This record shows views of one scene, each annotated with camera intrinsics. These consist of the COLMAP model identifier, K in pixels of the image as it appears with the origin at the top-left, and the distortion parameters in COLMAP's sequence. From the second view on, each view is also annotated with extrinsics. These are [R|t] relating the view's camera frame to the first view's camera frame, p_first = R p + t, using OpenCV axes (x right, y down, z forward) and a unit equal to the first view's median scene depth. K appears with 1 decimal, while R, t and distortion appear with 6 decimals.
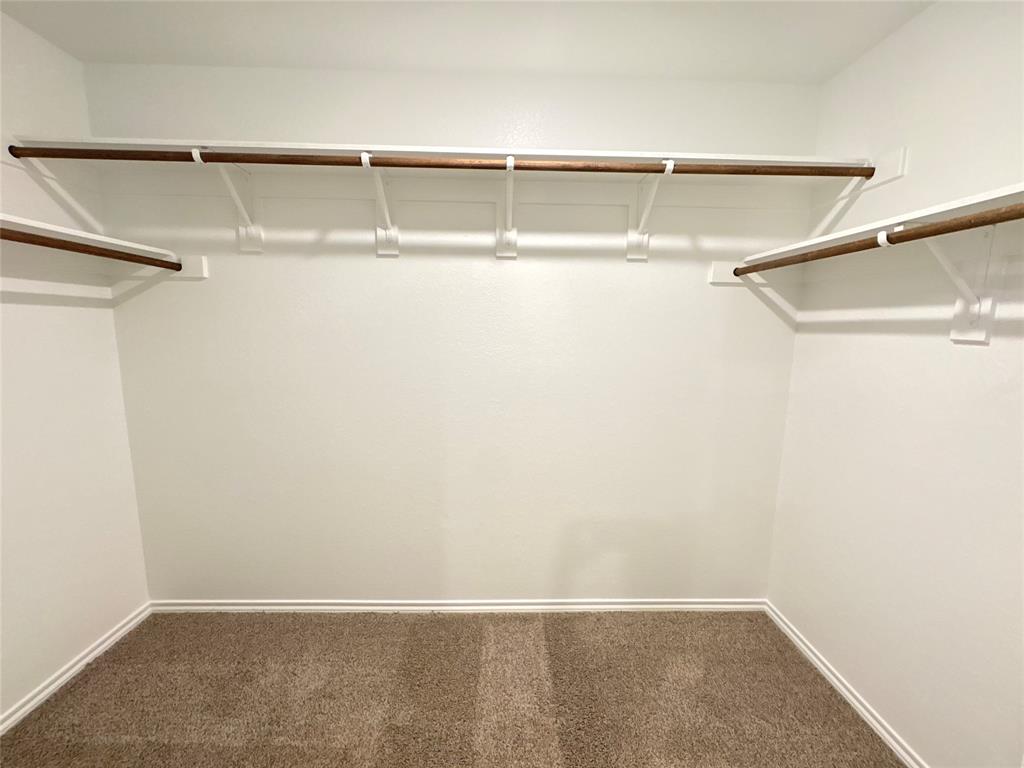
lens RADIAL K [[409.4, 0, 509.6], [0, 409.4, 382.4], [0, 0, 1]] dist [0.000404, -0.000274]
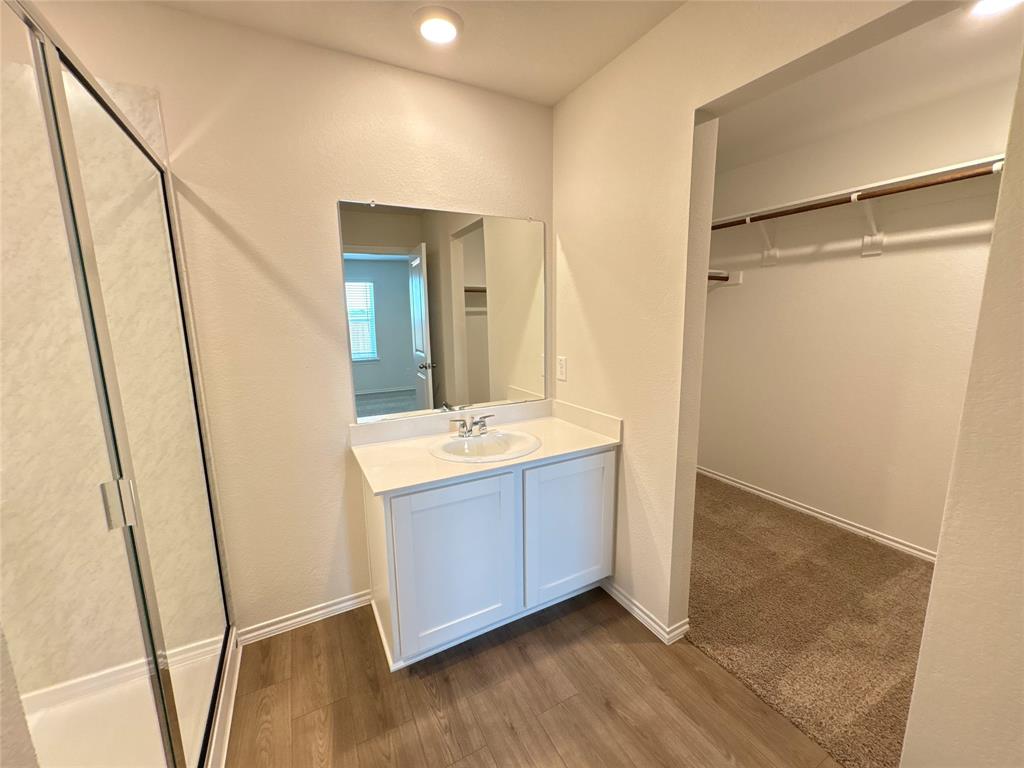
lens RADIAL K [[409.4, 0, 511.2], [0, 409.4, 382.8], [0, 0, 1]] dist [0.000404, -0.000274]
pose [[0.452485, 0.129875, -0.882264, 0.422737], [-0.110170, 0.989900, 0.089217, 0.118849], [0.884940, 0.056830, 0.462224, -0.664812]]
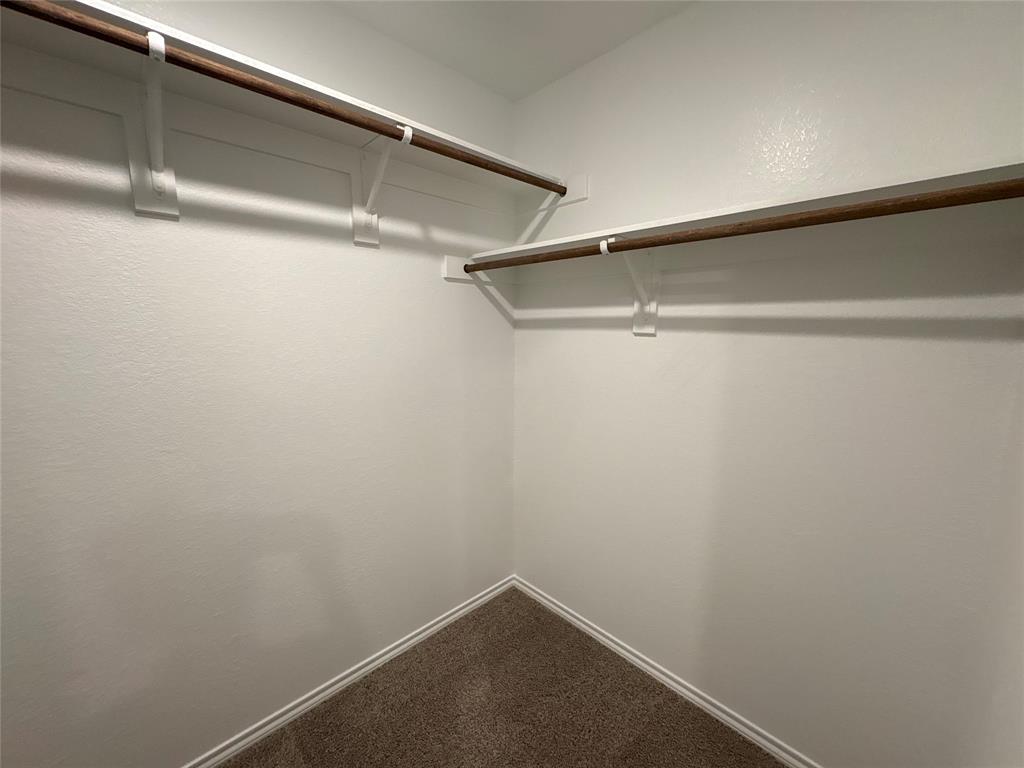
lens RADIAL K [[409.4, 0, 511.0], [0, 409.4, 383.6], [0, 0, 1]] dist [0.000404, -0.000274]
pose [[0.736435, -0.108866, 0.667692, -0.056491], [0.101045, 0.993596, 0.050555, -0.033978], [-0.668920, 0.030237, 0.742719, 0.206801]]
